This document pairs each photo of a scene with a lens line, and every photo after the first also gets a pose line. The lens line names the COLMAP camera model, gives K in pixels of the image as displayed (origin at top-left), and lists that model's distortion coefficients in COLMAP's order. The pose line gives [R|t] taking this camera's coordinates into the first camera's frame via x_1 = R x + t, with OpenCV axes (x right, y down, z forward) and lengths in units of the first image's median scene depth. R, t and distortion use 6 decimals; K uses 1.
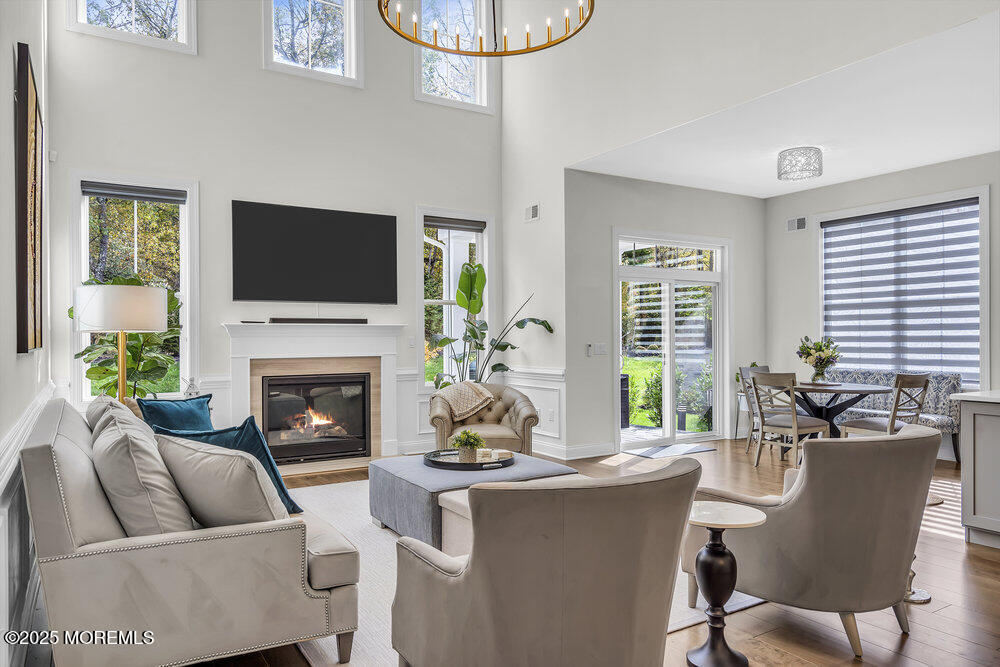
lens RADIAL K [[681.4, 0, 498.8], [0, 681.4, 336.5], [0, 0, 1]] dist [0.011654, -0.002015]
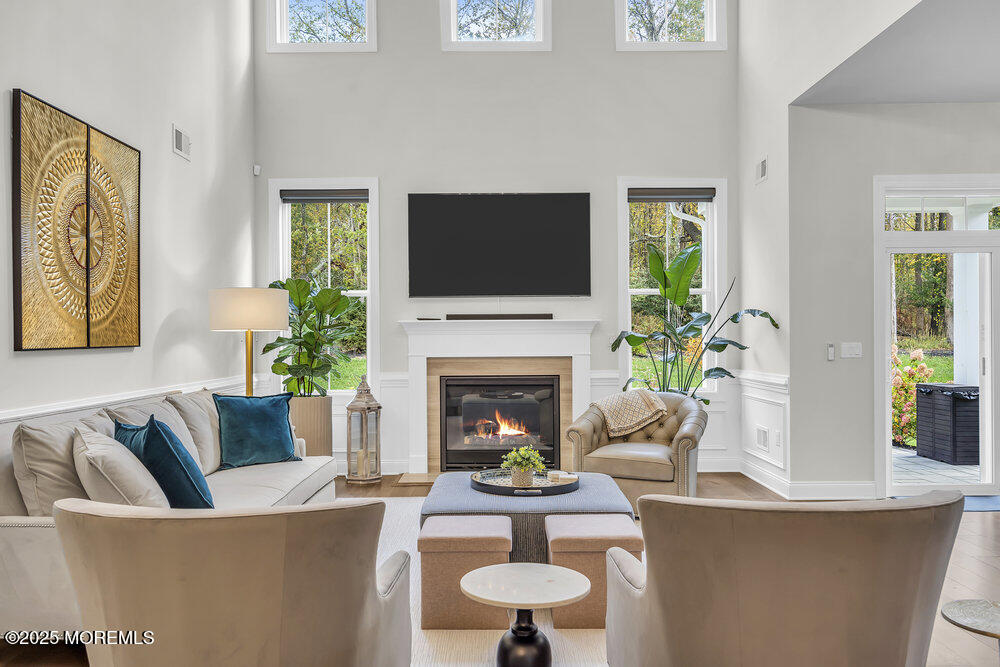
lens RADIAL K [[783.3, 0, 500.0], [0, 783.3, 333.5], [0, 0, 1]] dist [0.015286, 0.000931]
pose [[0.853315, -0.001237, -0.521394, 0.311807], [0.002665, 0.999994, 0.001990, -0.002654], [0.521388, -0.003087, 0.853314, 0.119245]]
